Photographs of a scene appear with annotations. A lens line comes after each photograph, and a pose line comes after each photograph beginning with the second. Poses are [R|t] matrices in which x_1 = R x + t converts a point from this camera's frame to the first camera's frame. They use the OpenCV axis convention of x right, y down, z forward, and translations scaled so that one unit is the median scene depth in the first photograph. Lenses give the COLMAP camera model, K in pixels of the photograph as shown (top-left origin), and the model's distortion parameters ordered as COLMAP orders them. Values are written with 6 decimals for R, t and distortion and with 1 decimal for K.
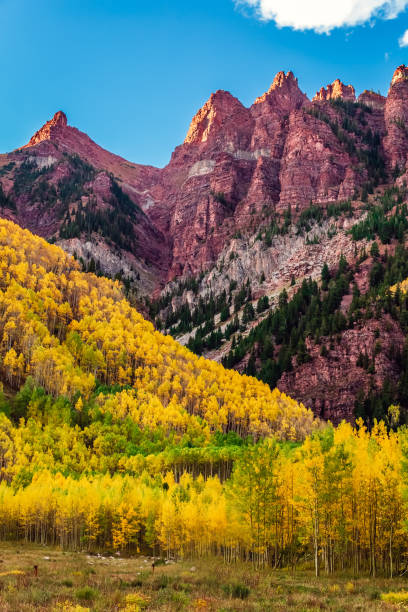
lens RADIAL K [[1186.3, 0, 202.7], [0, 1186.3, 304.3], [0, 0, 1]] dist [-0.053864, -0.021886]
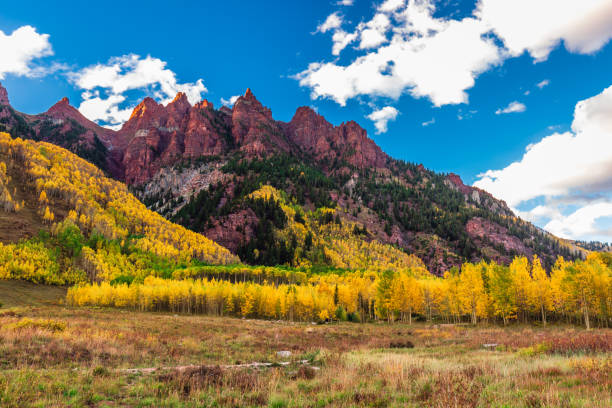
lens RADIAL K [[535.3, 0, 305.0], [0, 535.3, 180.1], [0, 0, 1]] dist [-0.002651, -0.003759]
pose [[0.937640, 0.077497, 0.338859, -0.063210], [-0.062031, 0.996488, -0.056252, 0.004686], [-0.342028, 0.031725, 0.939154, 0.021239]]
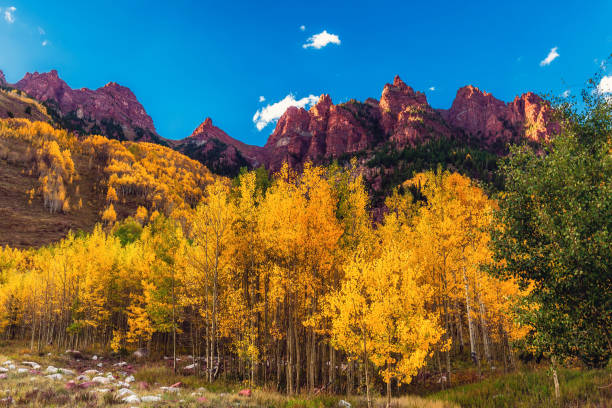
lens RADIAL K [[557.6, 0, 317.5], [0, 557.6, 203.0], [0, 0, 1]] dist [-0.001500, -0.000851]
pose [[0.997953, -0.024714, 0.058975, -0.001924], [0.027335, 0.998655, -0.044056, 0.033534], [-0.057807, 0.045578, 0.997287, 0.159519]]
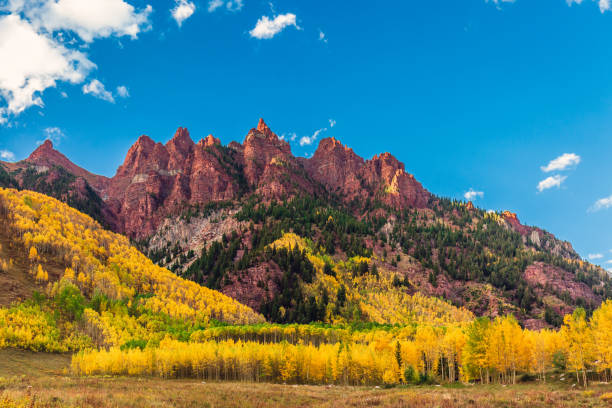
lens RADIAL K [[605.1, 0, 304.7], [0, 605.1, 337.9], [0, 0, 1]] dist [-0.001635, -0.003549]
pose [[0.952530, -0.012896, 0.304172, -0.063267], [-0.025465, 0.992226, 0.121812, 0.009474], [-0.303379, -0.123775, 0.944797, 0.041571]]
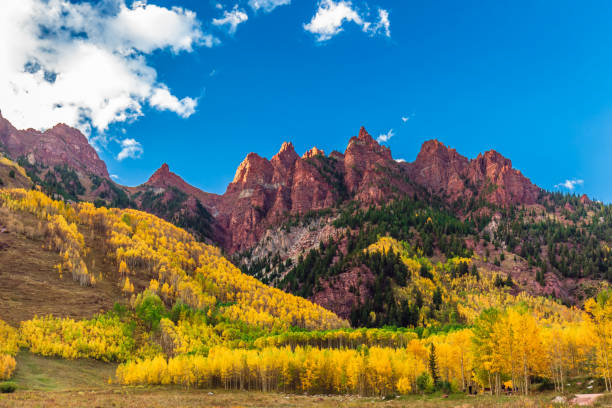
lens RADIAL K [[597.8, 0, 310.2], [0, 597.8, 322.4], [0, 0, 1]] dist [-0.001427, -0.003589]
pose [[0.991904, -0.027579, 0.123957, -0.032452], [0.017047, 0.996215, 0.085235, 0.012806], [-0.125839, -0.082431, 0.988620, 0.057335]]
